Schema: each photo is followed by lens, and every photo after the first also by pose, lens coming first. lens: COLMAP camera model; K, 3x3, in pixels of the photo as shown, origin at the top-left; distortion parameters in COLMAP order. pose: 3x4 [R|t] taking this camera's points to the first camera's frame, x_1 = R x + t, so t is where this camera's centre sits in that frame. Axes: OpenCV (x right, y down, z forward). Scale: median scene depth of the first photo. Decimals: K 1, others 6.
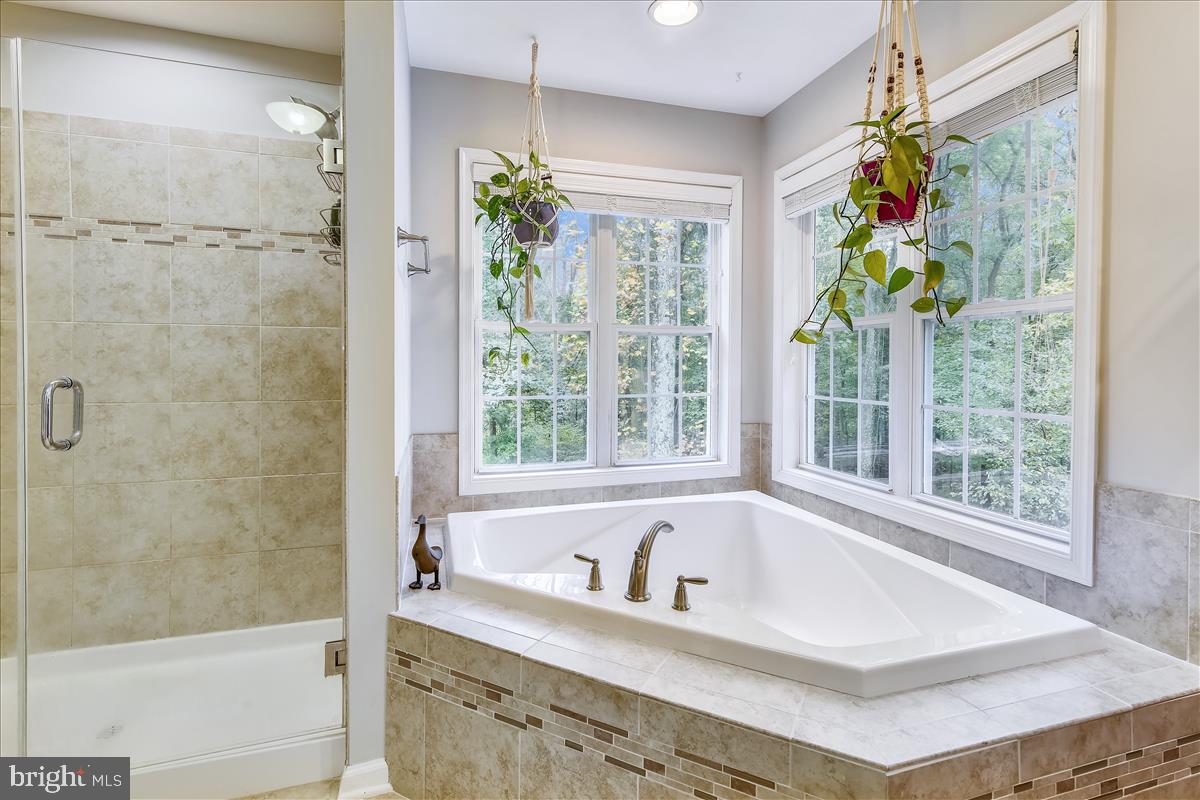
lens RADIAL K [[562.3, 0, 599.4], [0, 562.3, 370.1], [0, 0, 1]] dist [0.004510, 0.000445]
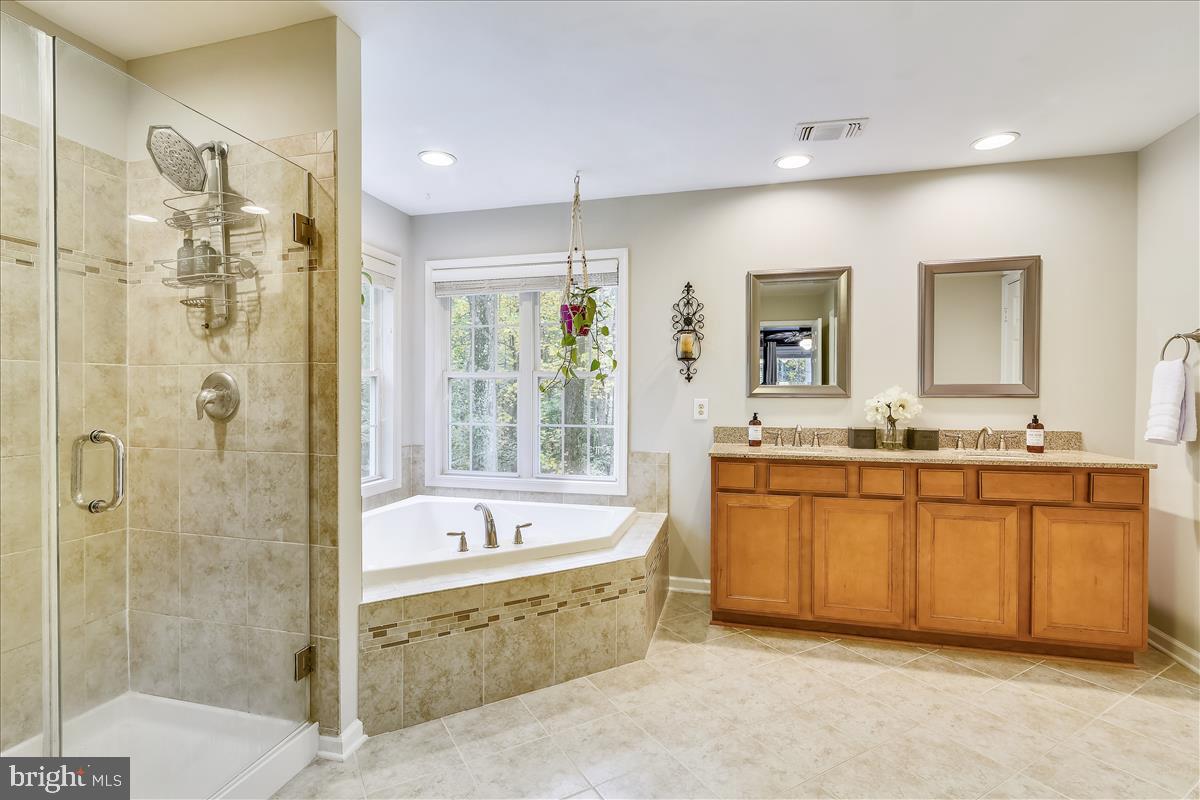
lens RADIAL K [[591.1, 0, 594.6], [0, 591.1, 387.8], [0, 0, 1]] dist [-0.000963, 0.000040]
pose [[0.509604, 0.007497, 0.860377, -1.343017], [0.007342, 0.999888, -0.013061, -0.038245], [-0.860378, 0.012973, 0.509491, -0.155609]]
